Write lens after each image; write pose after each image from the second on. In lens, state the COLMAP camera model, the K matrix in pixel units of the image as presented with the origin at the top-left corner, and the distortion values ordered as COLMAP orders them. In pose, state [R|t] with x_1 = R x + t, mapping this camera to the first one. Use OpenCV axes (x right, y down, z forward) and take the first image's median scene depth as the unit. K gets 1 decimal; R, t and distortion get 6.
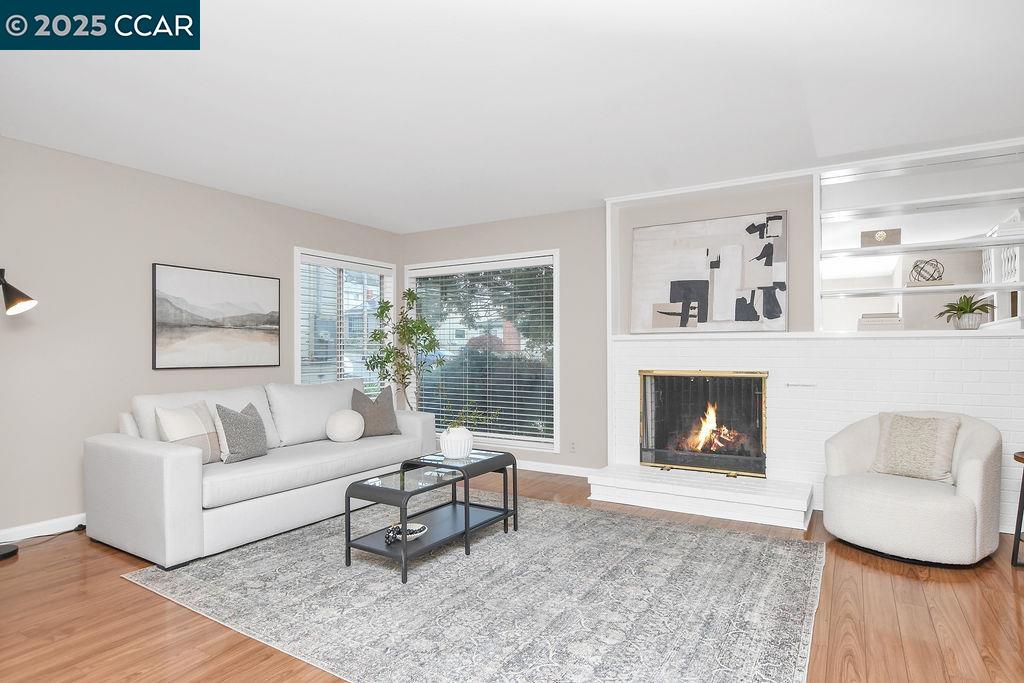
lens RADIAL K [[571.6, 0, 534.9], [0, 571.6, 346.1], [0, 0, 1]] dist [-0.016327, 0.001950]
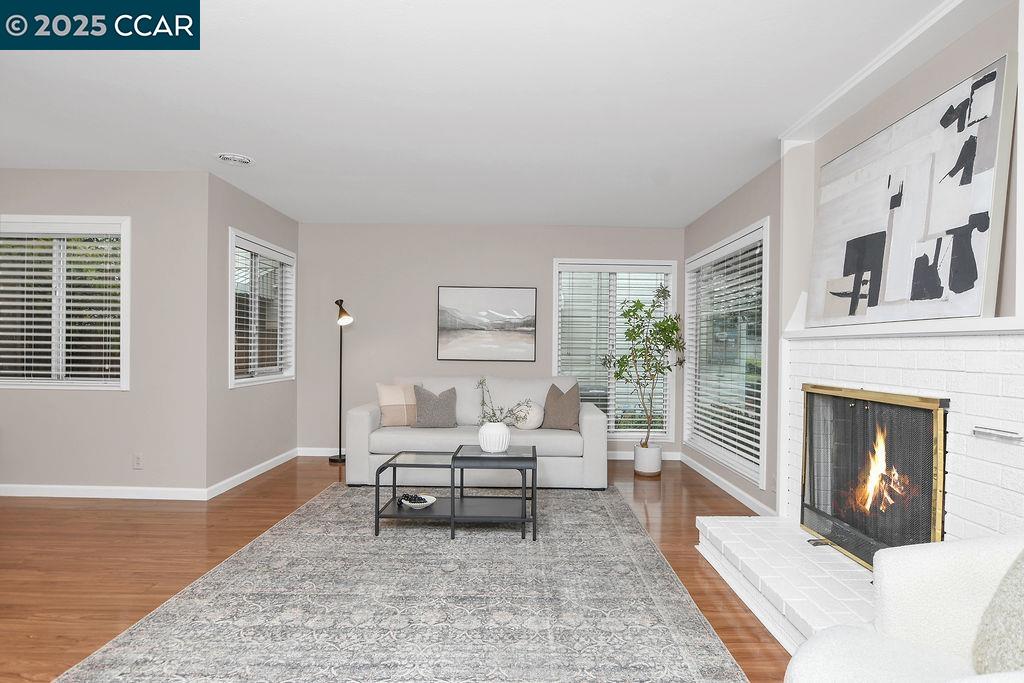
lens RADIAL K [[571.6, 0, 516.6], [0, 571.6, 346.8], [0, 0, 1]] dist [-0.016327, 0.001950]
pose [[0.491981, 0.008087, -0.870569, 0.639225], [-0.011232, 0.999933, 0.002941, 0.001707], [0.870534, 0.008331, 0.492038, 0.424377]]
